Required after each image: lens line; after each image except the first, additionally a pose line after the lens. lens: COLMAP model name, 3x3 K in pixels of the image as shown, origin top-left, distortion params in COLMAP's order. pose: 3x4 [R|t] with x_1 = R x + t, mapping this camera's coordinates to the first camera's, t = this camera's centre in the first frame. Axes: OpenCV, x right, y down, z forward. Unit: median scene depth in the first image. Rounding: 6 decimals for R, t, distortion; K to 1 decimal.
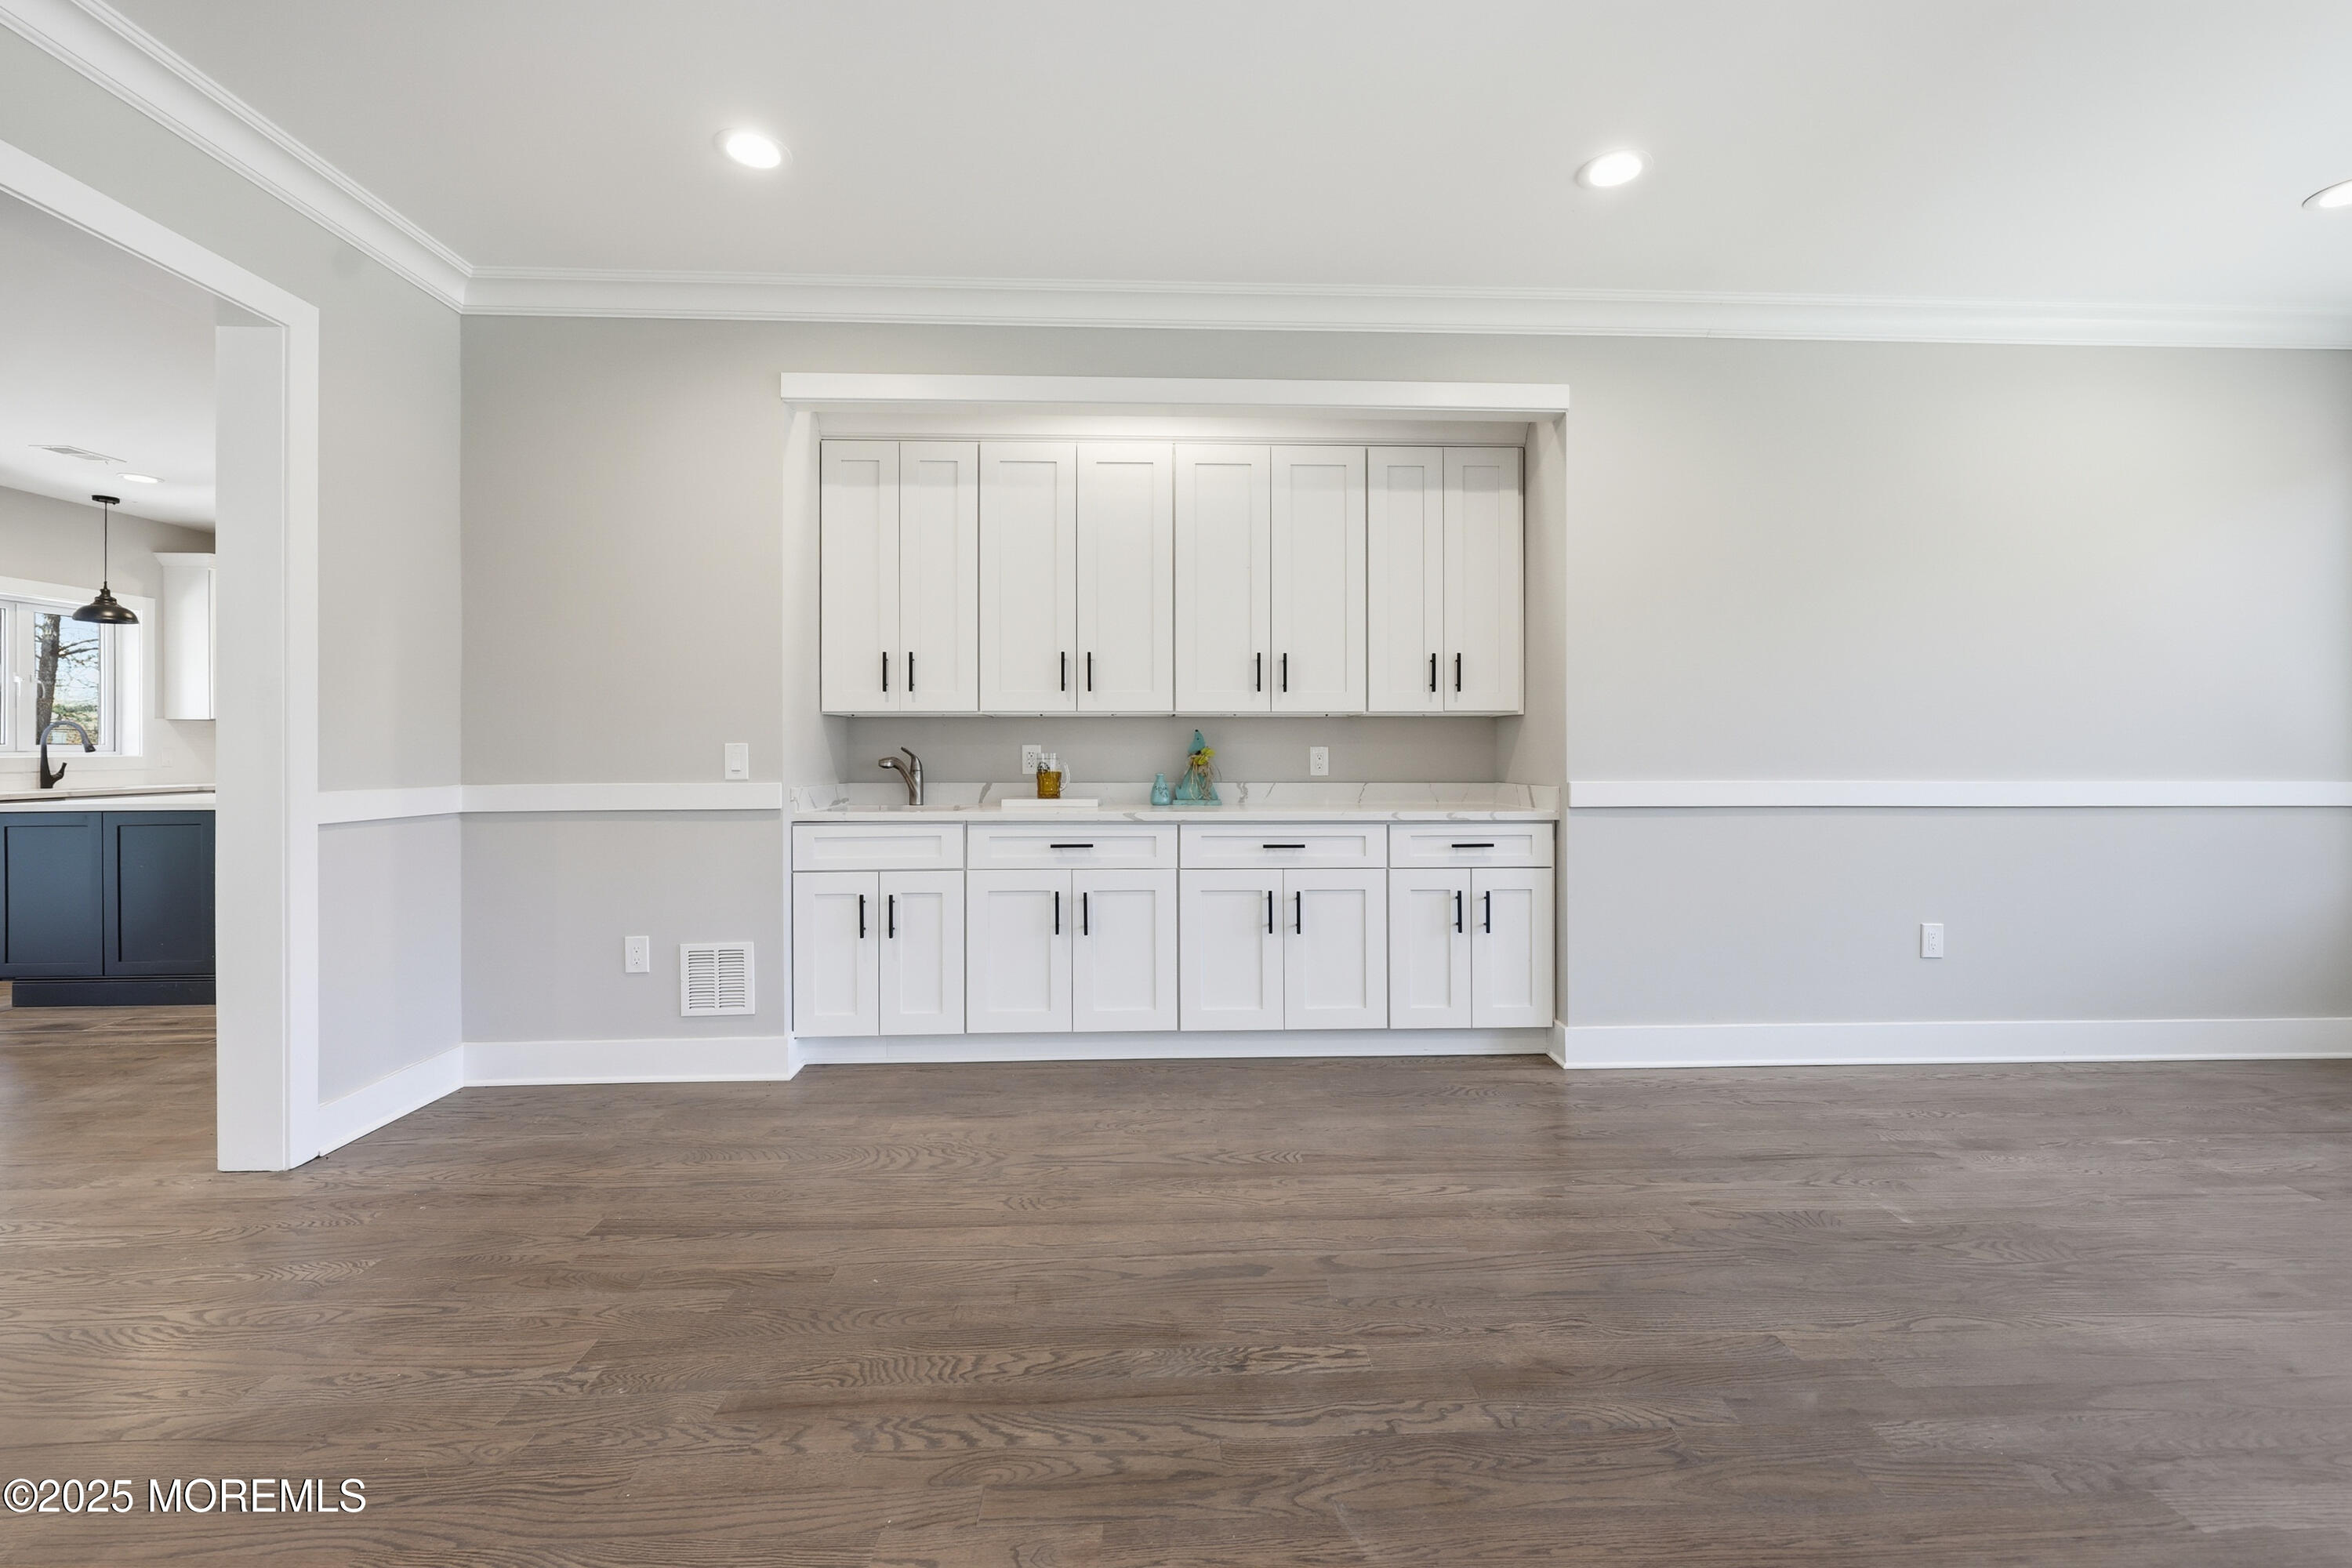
lens RADIAL K [[983.0, 0, 1209.6], [0, 983.0, 754.8], [0, 0, 1]] dist [0.001413, -0.000371]
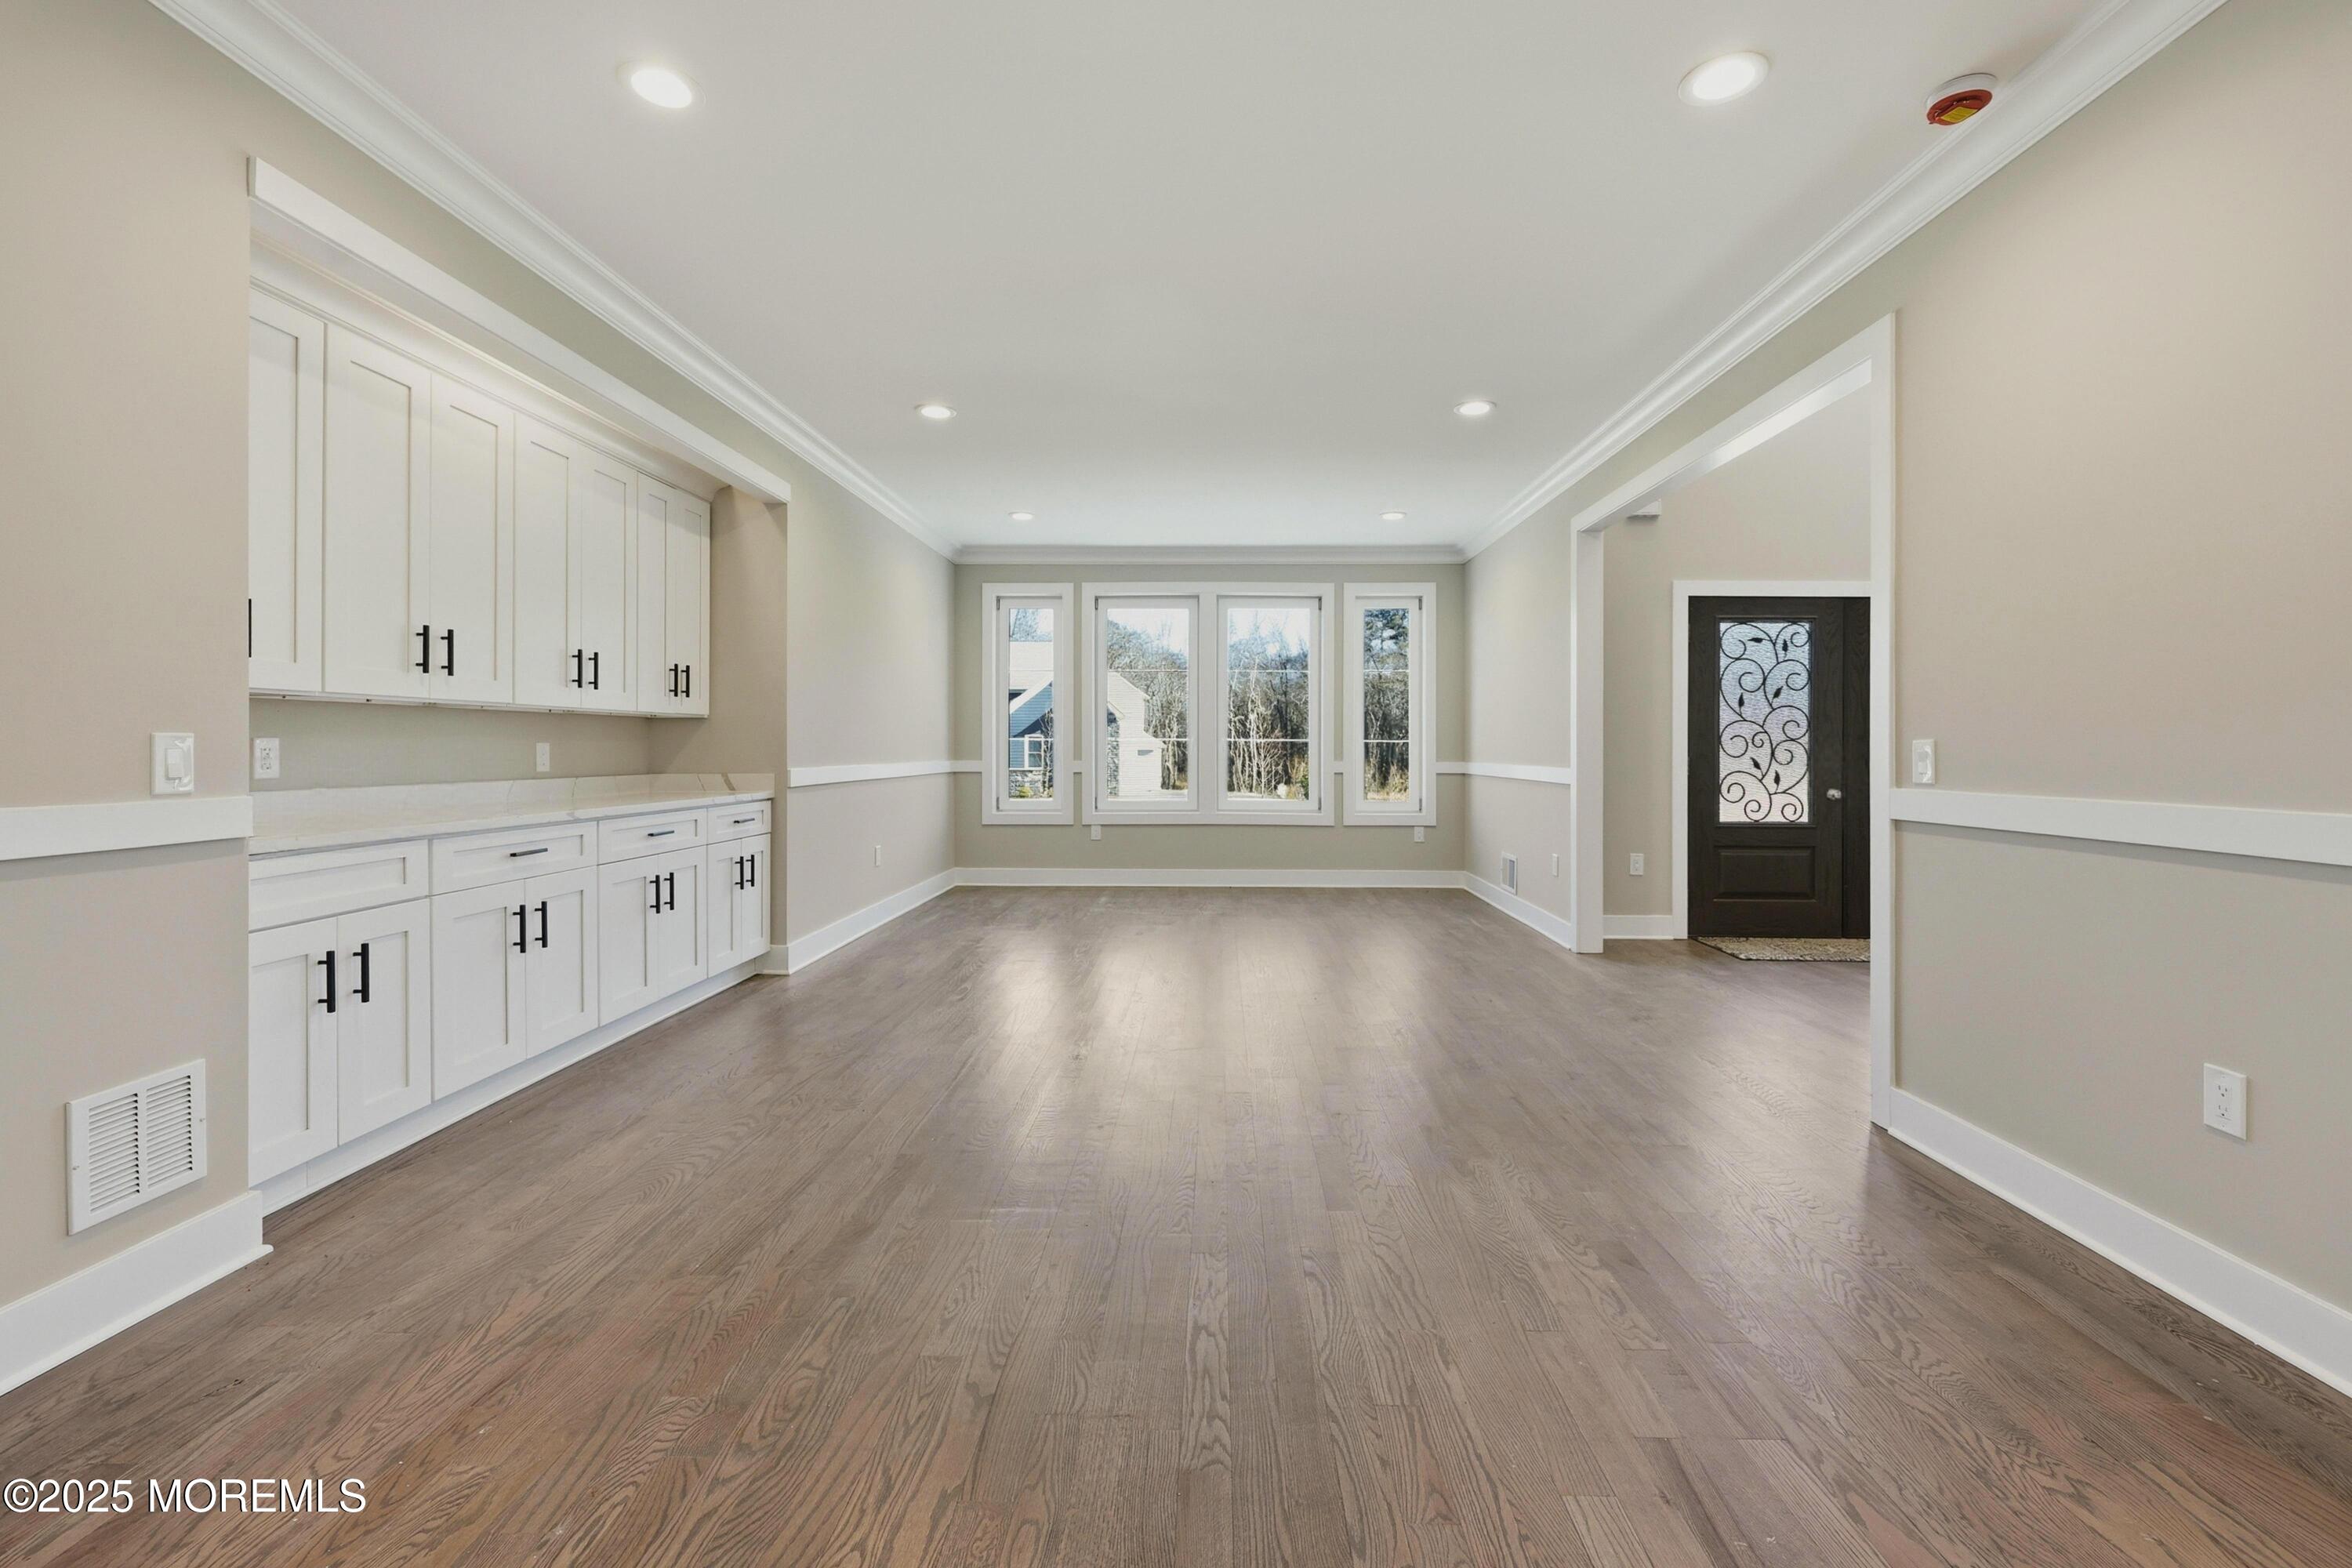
lens RADIAL K [[983.0, 0, 1209.6], [0, 983.0, 754.8], [0, 0, 1]] dist [0.001413, -0.000371]
pose [[0.048931, -0.005643, 0.998786, -1.013710], [0.001330, 0.999984, 0.005585, -0.000466], [-0.998801, 0.001055, 0.048938, 0.335643]]
